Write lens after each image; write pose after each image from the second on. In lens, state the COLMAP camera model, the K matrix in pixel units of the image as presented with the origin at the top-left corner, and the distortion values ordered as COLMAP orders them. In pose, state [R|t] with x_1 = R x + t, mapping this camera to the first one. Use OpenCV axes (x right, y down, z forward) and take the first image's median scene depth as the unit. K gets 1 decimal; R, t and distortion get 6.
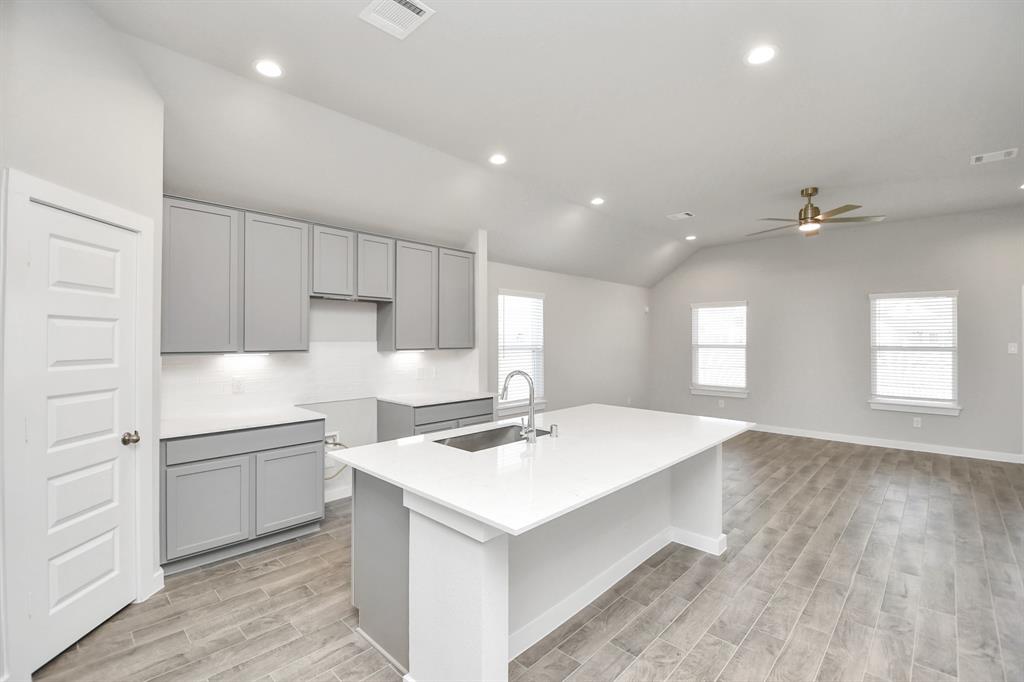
lens RADIAL K [[446.0, 0, 511.2], [0, 446.0, 335.9], [0, 0, 1]] dist [0.017267, -0.023715]
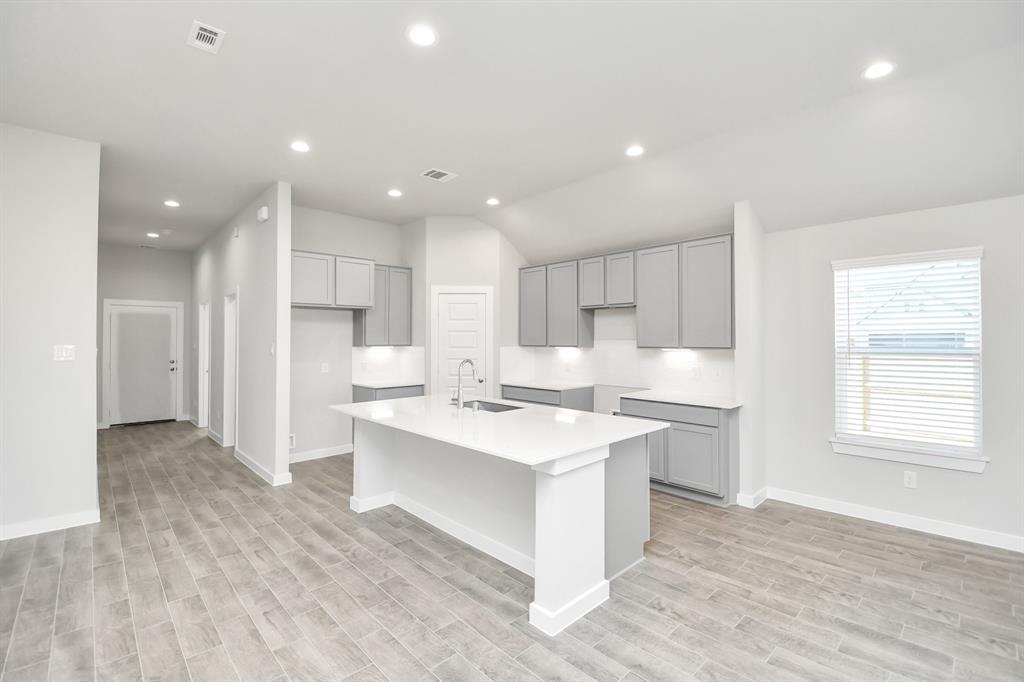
lens RADIAL K [[446.0, 0, 511.2], [0, 446.0, 335.9], [0, 0, 1]] dist [0.017267, -0.023715]
pose [[-0.046039, -0.010874, -0.998880, 0.817009], [0.010544, 0.999880, -0.011371, 0.010320], [0.998884, -0.011056, -0.045919, 0.673496]]
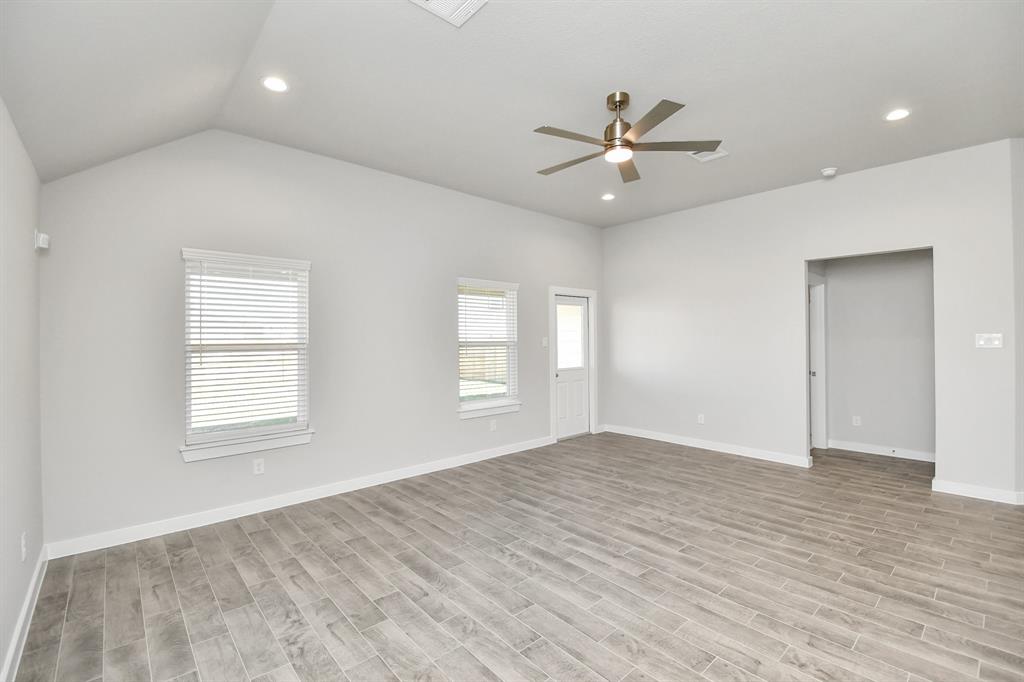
lens RADIAL K [[446.0, 0, 511.2], [0, 446.0, 335.9], [0, 0, 1]] dist [0.017267, -0.023715]
pose [[0.075554, 0.003423, 0.997136, 0.015495], [-0.001314, 0.999994, -0.003333, 0.020522], [-0.997141, -0.001058, 0.075558, 1.160533]]
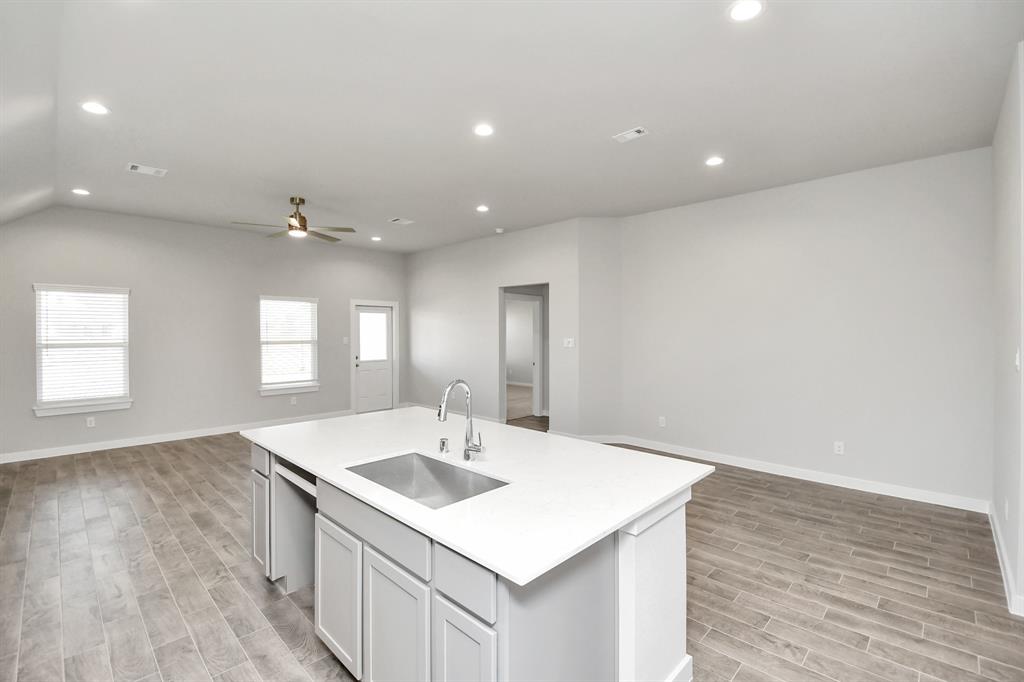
lens RADIAL K [[446.0, 0, 511.2], [0, 446.0, 335.9], [0, 0, 1]] dist [0.017267, -0.023715]
pose [[0.001943, -0.009318, 0.999955, -0.449082], [-0.006787, 0.999933, 0.009331, -0.007059], [-0.999975, -0.006805, 0.001880, 0.499170]]
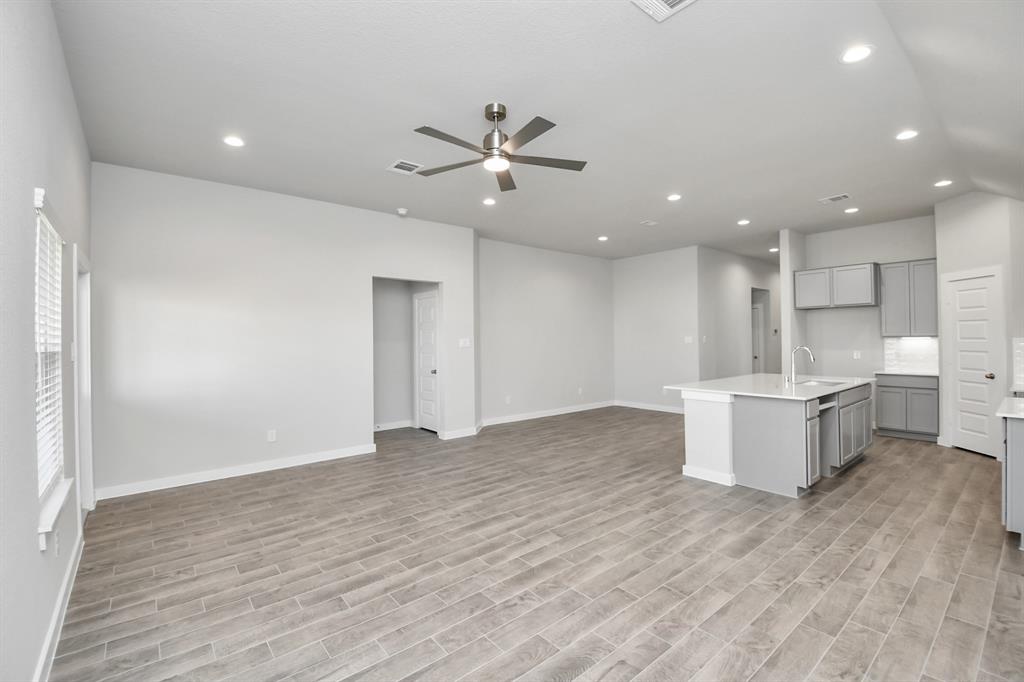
lens RADIAL K [[446.0, 0, 511.2], [0, 446.0, 335.9], [0, 0, 1]] dist [0.017267, -0.023715]
pose [[-0.993524, 0.011212, 0.113066, 0.599721], [0.009772, 0.999864, -0.013282, 0.024449], [-0.113199, -0.012091, -0.993499, 1.741314]]
